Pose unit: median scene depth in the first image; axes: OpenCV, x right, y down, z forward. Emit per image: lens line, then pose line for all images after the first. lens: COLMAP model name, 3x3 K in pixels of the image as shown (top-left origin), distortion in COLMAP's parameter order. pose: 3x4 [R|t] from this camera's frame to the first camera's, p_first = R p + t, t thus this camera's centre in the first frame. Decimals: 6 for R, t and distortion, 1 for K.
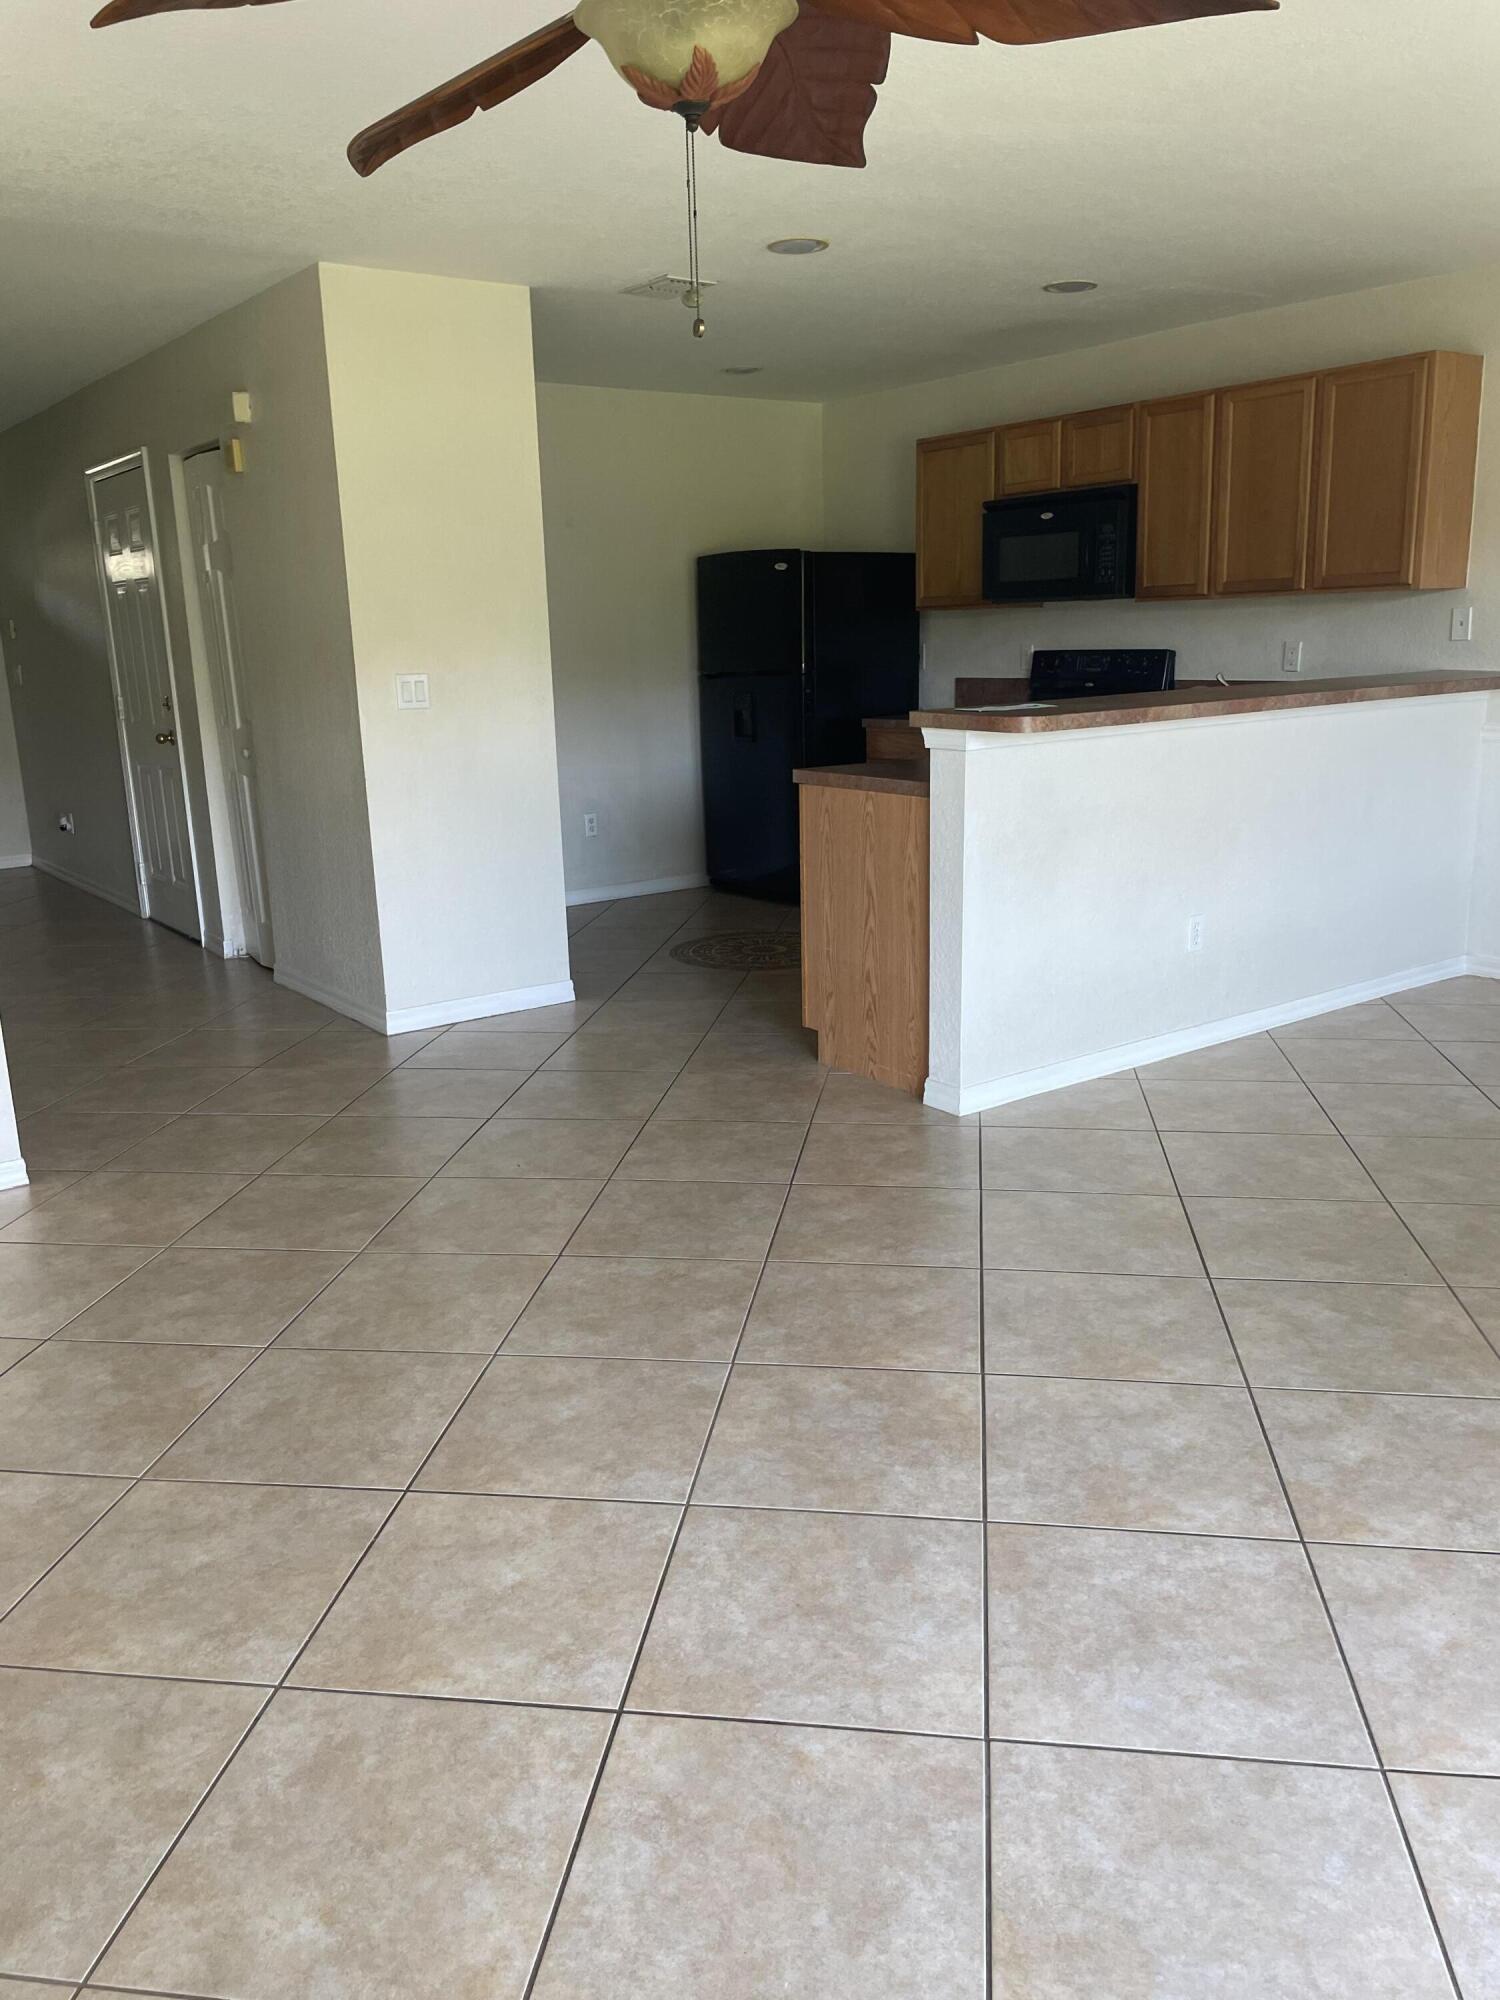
lens RADIAL K [[1510.7, 0, 749.1], [0, 1510.7, 986.1], [0, 0, 1]] dist [0.080505, -0.095975]
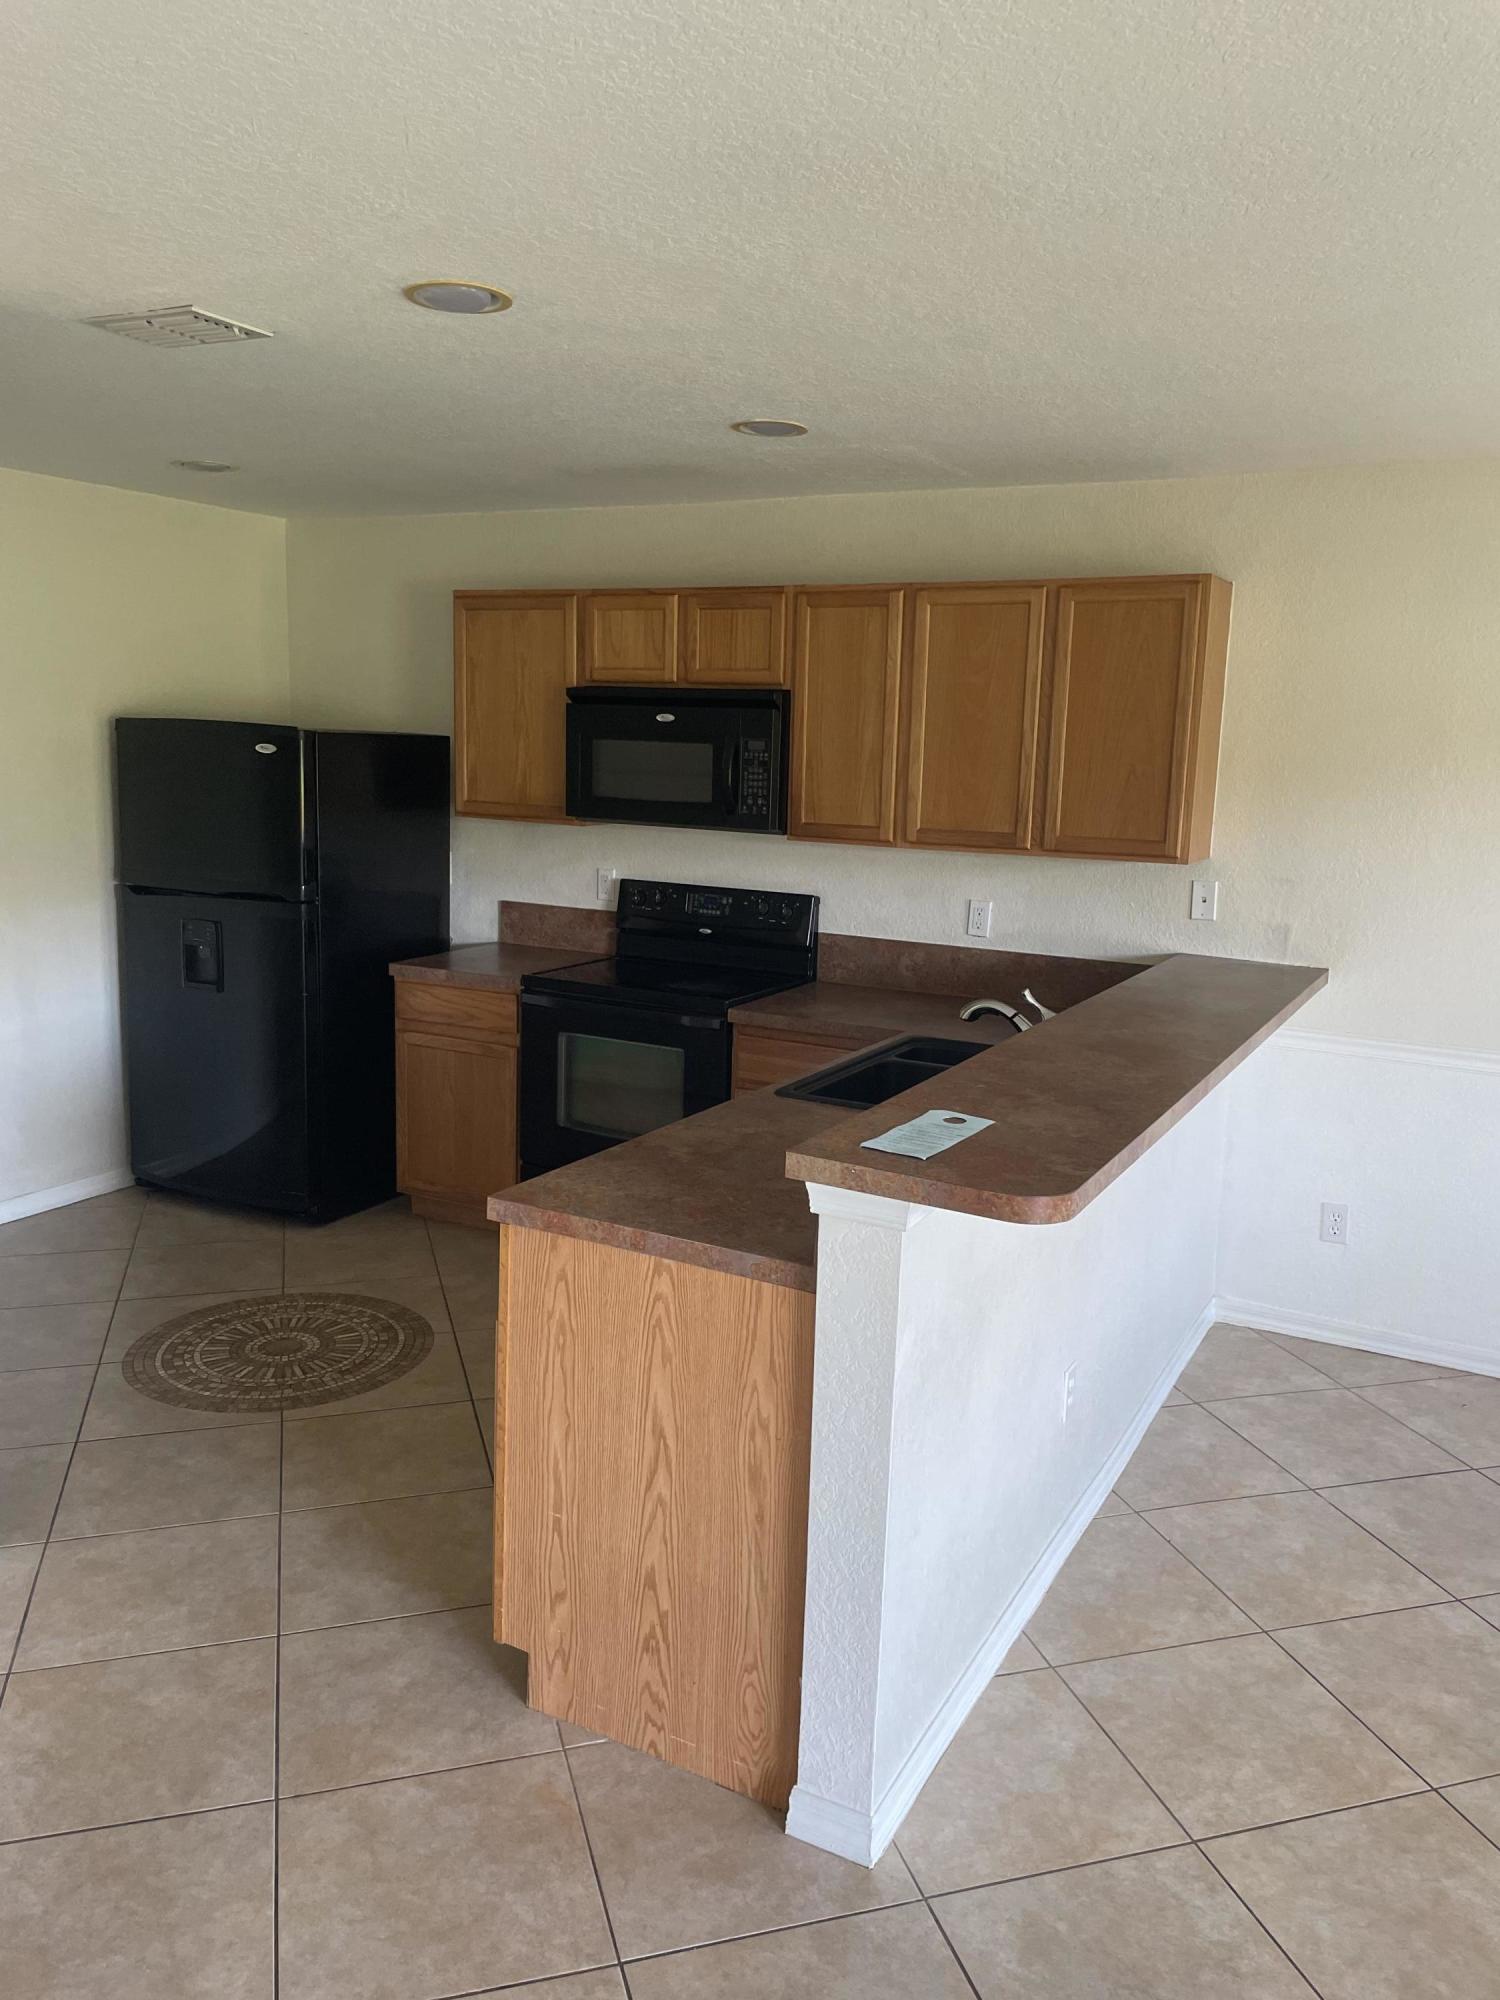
lens RADIAL K [[1515.7, 0, 744.1], [0, 1515.7, 988.7], [0, 0, 1]] dist [0.096395, -0.081422]
pose [[0.904776, -0.016370, 0.425573, -0.097740], [0.043753, 0.997547, -0.054648, -0.145979], [-0.423635, 0.068065, 0.903272, 0.348882]]
